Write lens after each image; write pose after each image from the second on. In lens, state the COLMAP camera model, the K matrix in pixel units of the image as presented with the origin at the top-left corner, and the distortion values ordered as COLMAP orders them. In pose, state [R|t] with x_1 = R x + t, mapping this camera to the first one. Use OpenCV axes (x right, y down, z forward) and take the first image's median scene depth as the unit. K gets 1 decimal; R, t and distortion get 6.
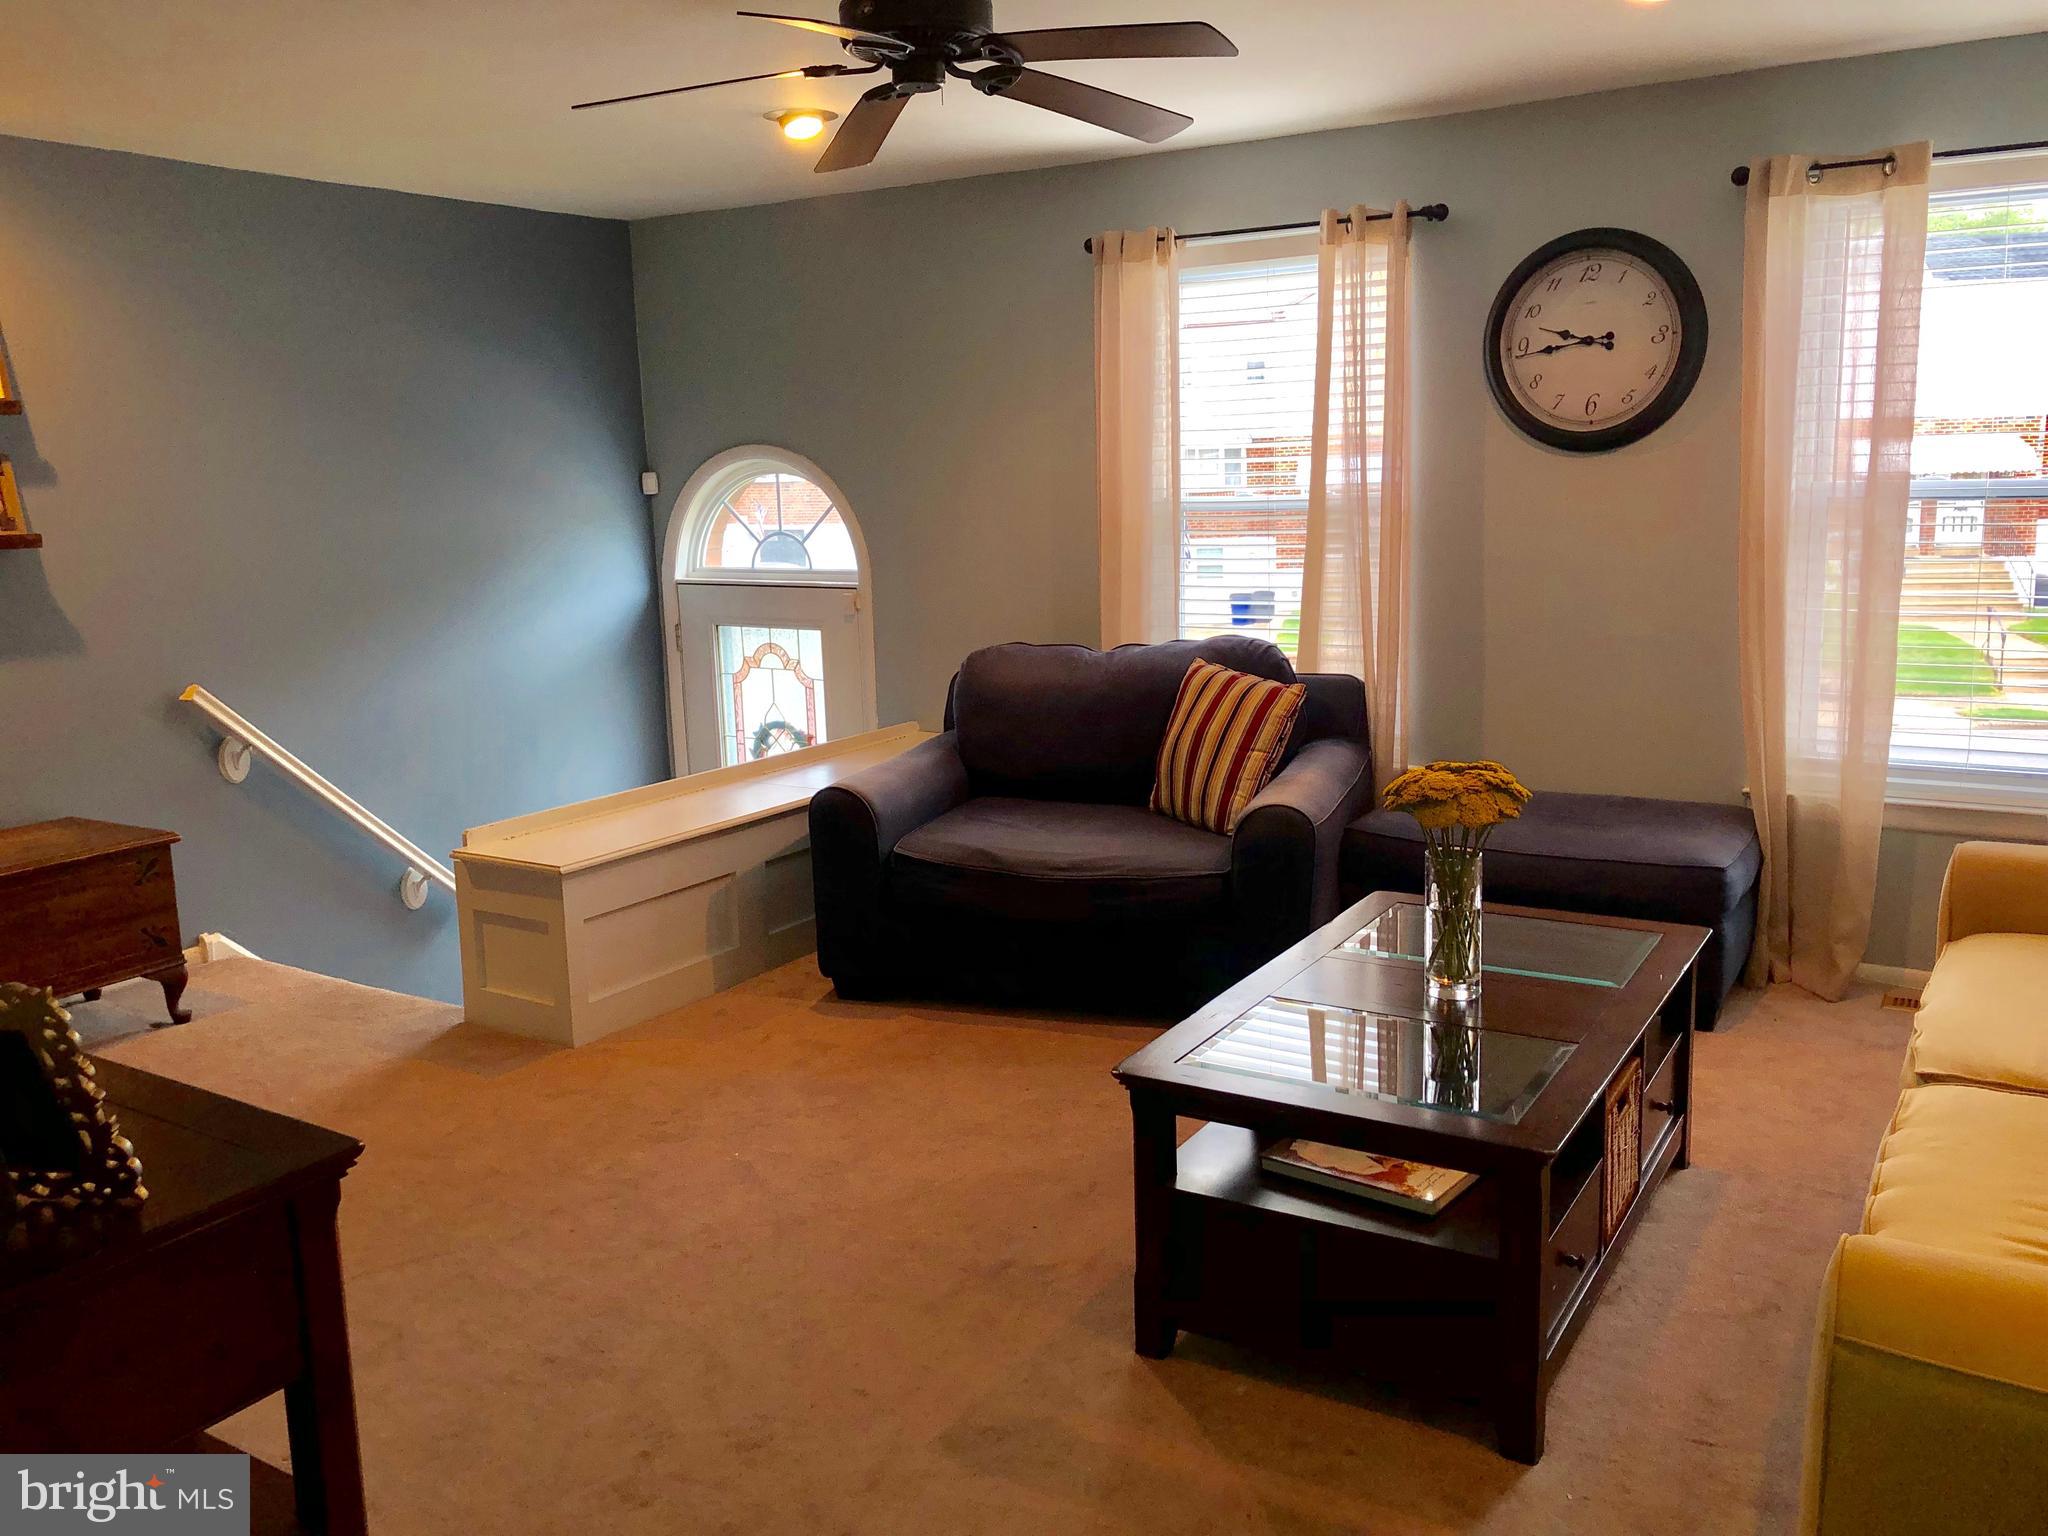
lens RADIAL K [[1660.5, 0, 1004.6], [0, 1660.5, 756.2], [0, 0, 1]] dist [0.007677, -0.007025]
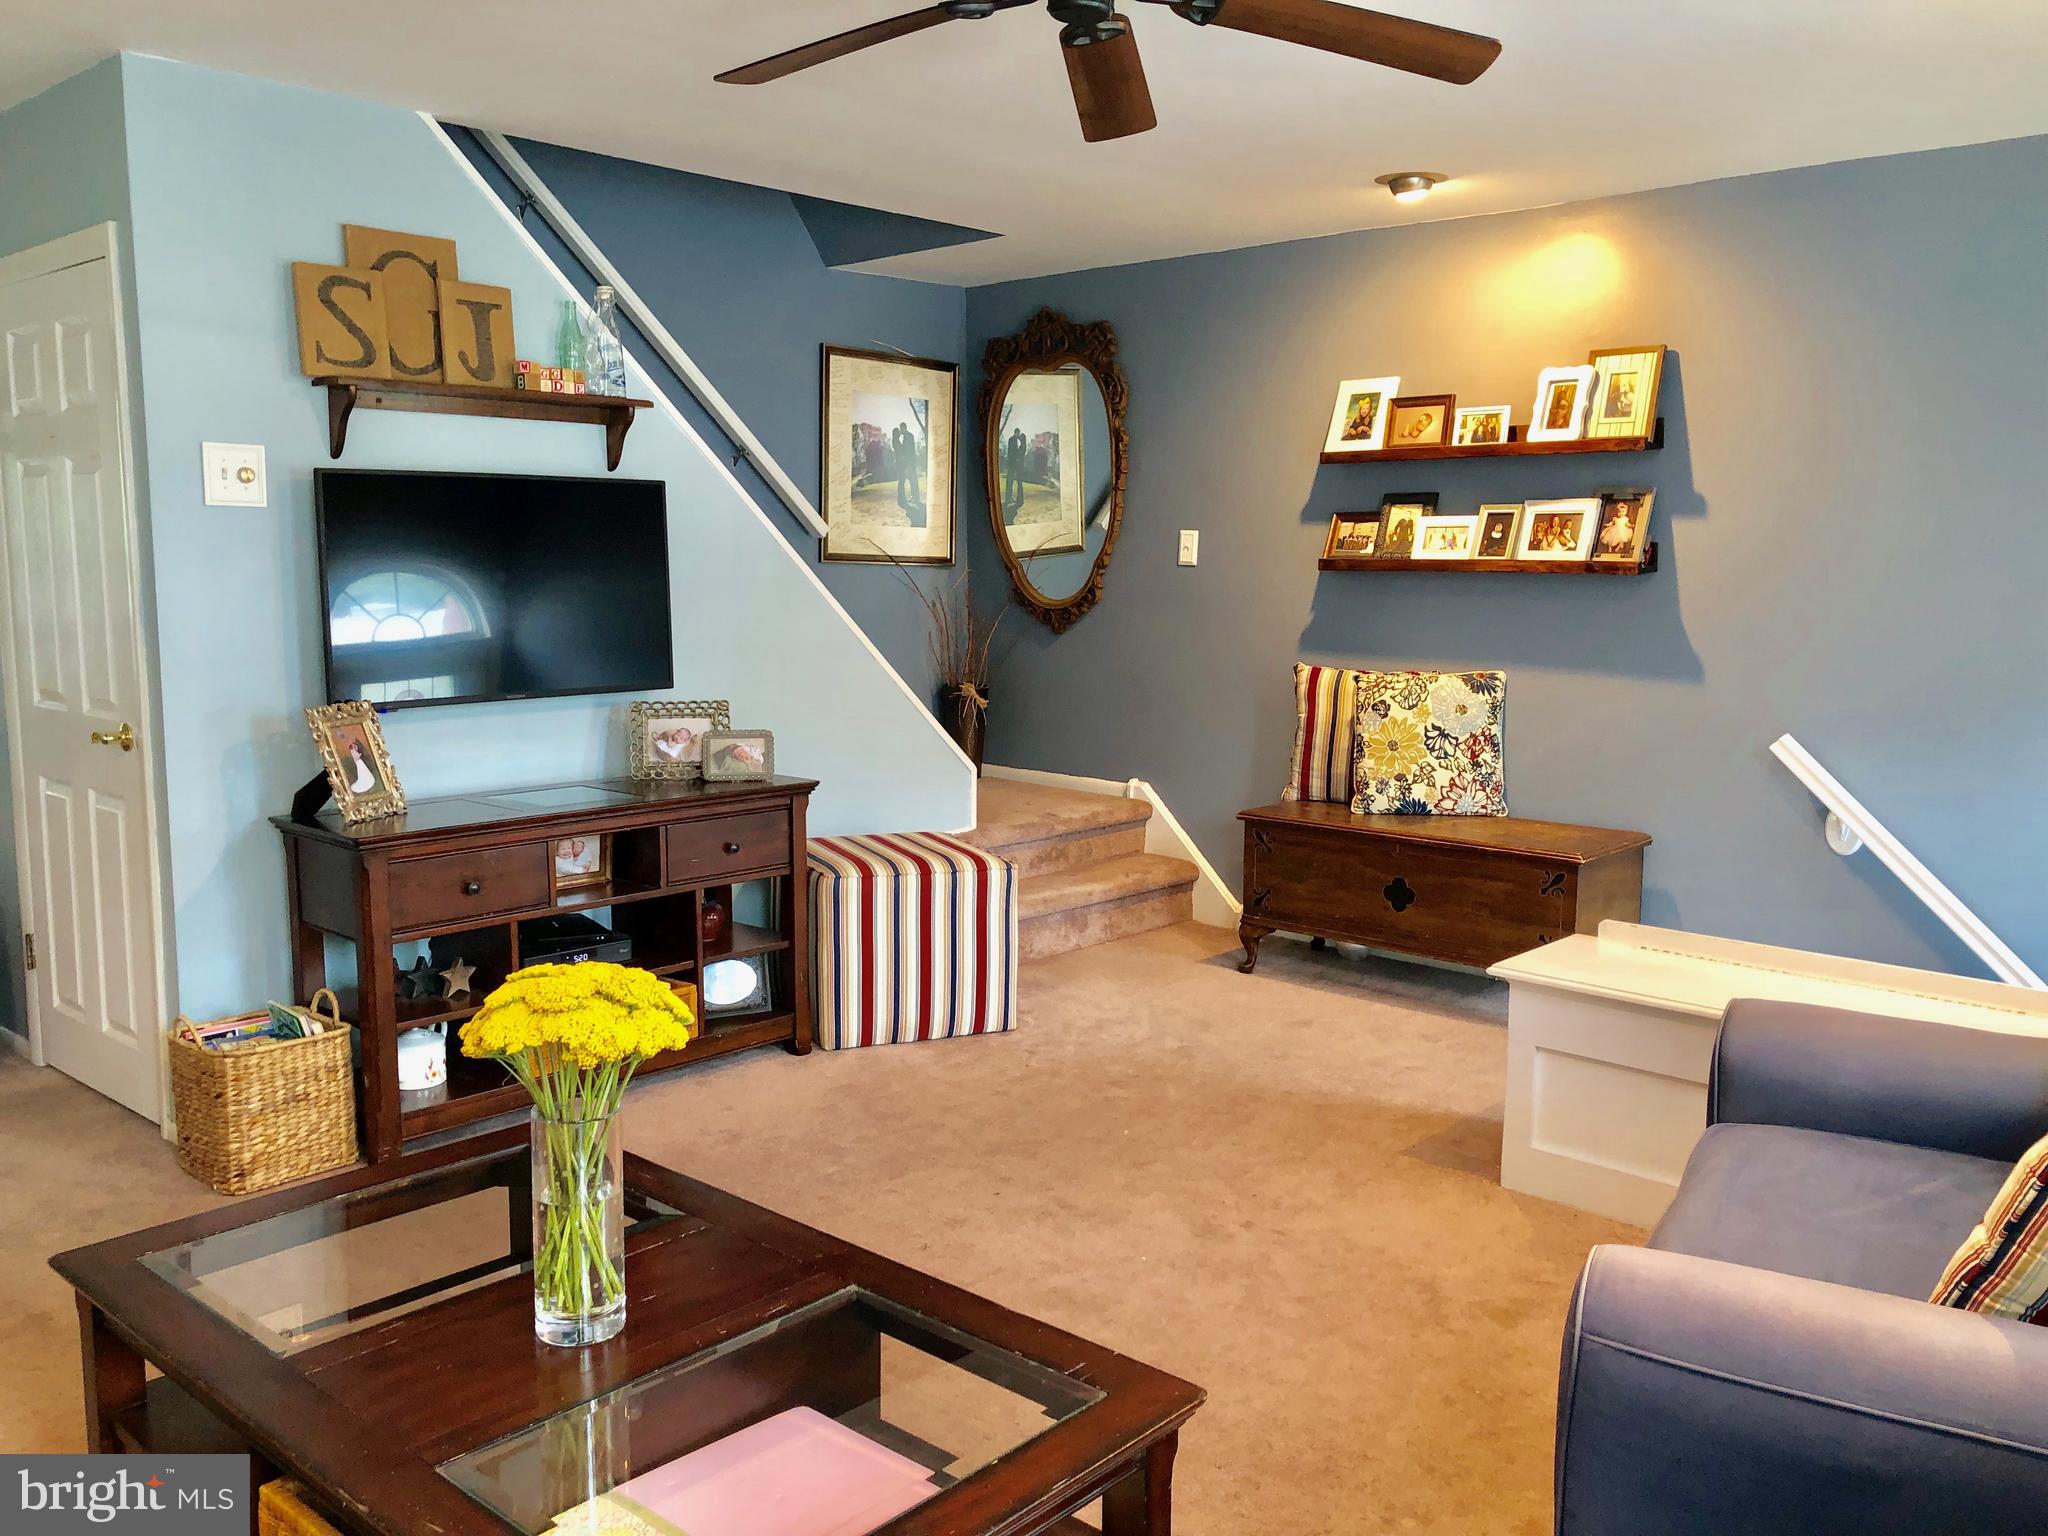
lens RADIAL K [[1660.5, 0, 1004.6], [0, 1660.5, 756.2], [0, 0, 1]] dist [0.007677, -0.007025]
pose [[-0.184565, 0.150718, -0.971195, 0.587663], [-0.186431, 0.964861, 0.185164, -0.145764], [0.964976, 0.215236, -0.149981, 0.888234]]
